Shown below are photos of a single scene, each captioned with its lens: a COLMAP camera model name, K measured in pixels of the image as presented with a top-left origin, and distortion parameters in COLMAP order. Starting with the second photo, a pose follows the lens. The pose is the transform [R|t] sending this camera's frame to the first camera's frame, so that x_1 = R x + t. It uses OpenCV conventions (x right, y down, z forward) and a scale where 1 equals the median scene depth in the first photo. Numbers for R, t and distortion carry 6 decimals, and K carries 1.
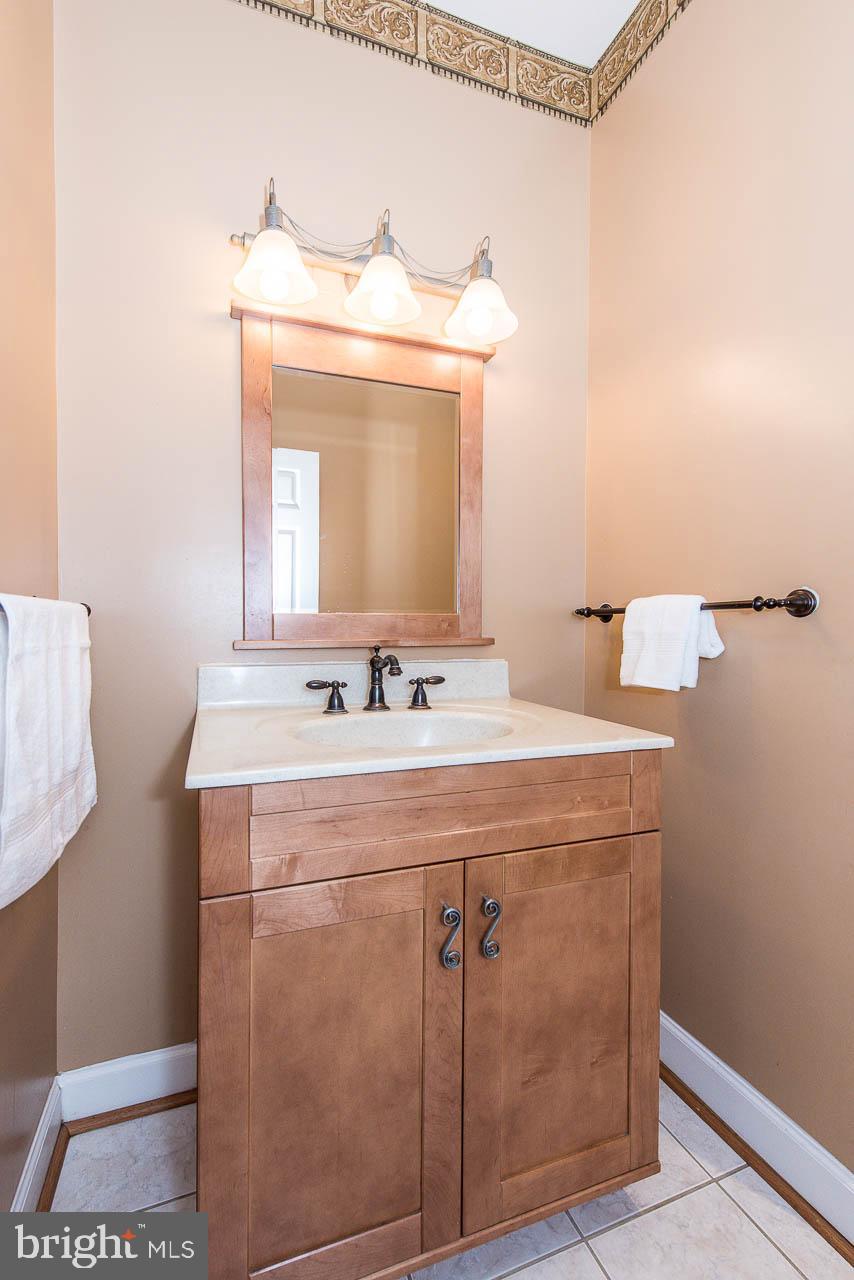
lens RADIAL K [[495.1, 0, 370.0], [0, 495.1, 634.6], [0, 0, 1]] dist [0.003478, -0.000021]
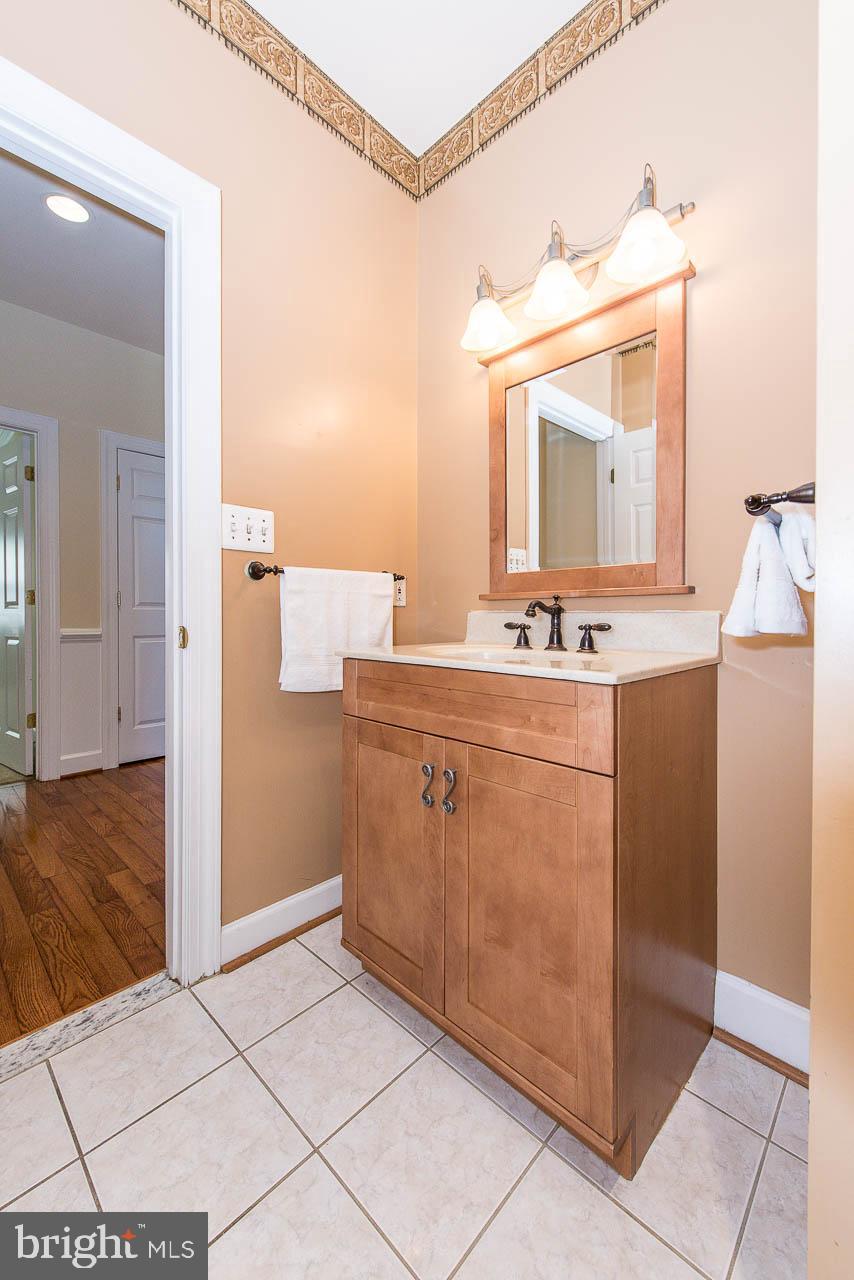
lens RADIAL K [[502.5, 0, 472.7], [0, 502.5, 616.8], [0, 0, 1]] dist [0.007443, -0.000003]
pose [[0.514042, 0.005475, -0.857747, 1.054618], [-0.013201, 0.999912, -0.001528, 0.087995], [0.857663, 0.012109, 0.514069, 0.255162]]
